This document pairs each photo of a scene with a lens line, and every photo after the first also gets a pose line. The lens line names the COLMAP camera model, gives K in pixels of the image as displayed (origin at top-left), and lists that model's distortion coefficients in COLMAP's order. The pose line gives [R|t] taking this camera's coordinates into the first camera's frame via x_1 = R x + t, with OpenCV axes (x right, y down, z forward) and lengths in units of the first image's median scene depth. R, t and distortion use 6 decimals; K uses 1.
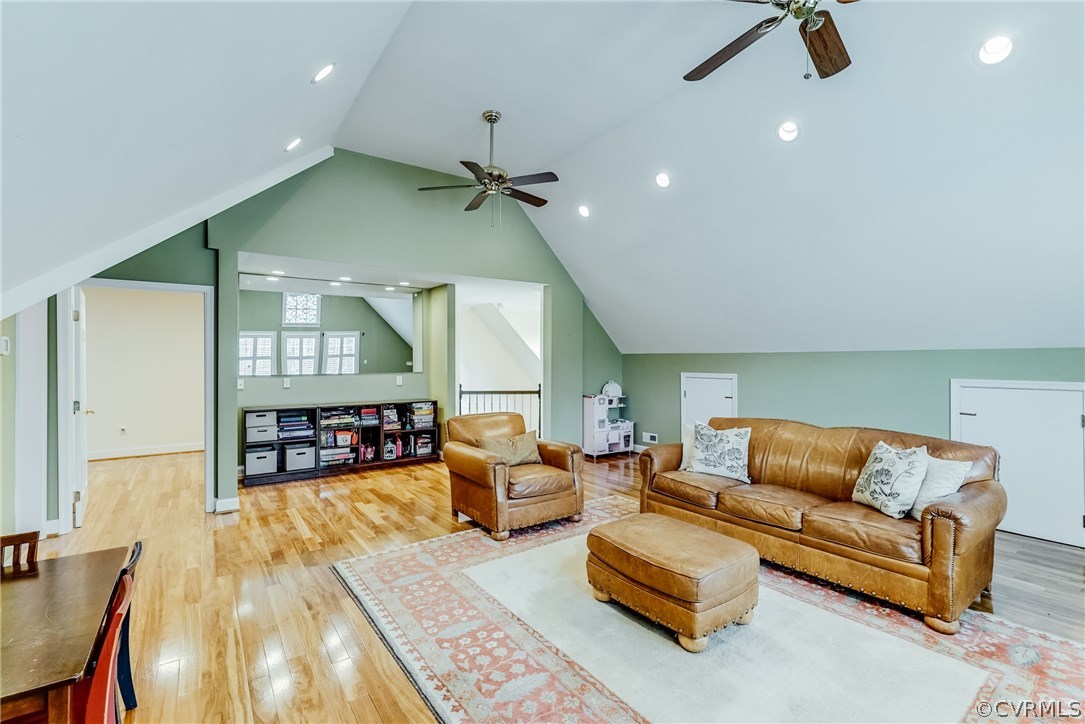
lens RADIAL K [[493.1, 0, 540.7], [0, 493.1, 359.6], [0, 0, 1]] dist [0.001581, 0.000847]
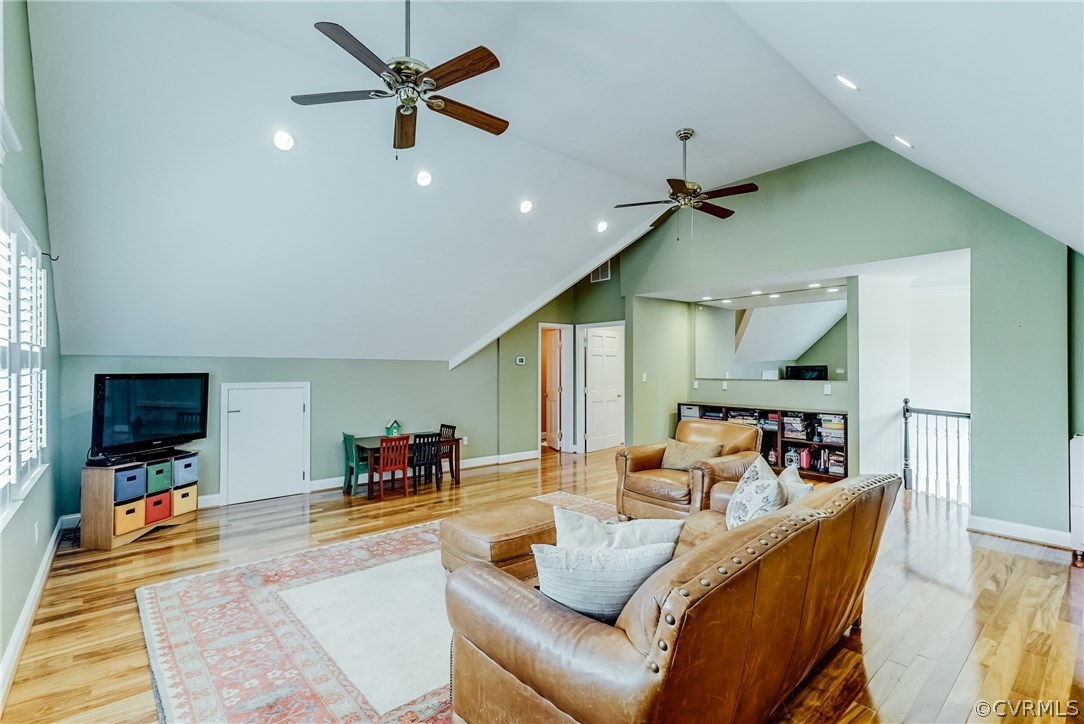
lens RADIAL K [[492.7, 0, 540.2], [0, 492.7, 359.6], [0, 0, 1]] dist [0.001581, 0.000847]
pose [[0.104767, -0.015932, -0.994369, 0.609269], [-0.006913, 0.999836, -0.016748, 0.006669], [0.994473, 0.008628, 0.104639, 0.396115]]
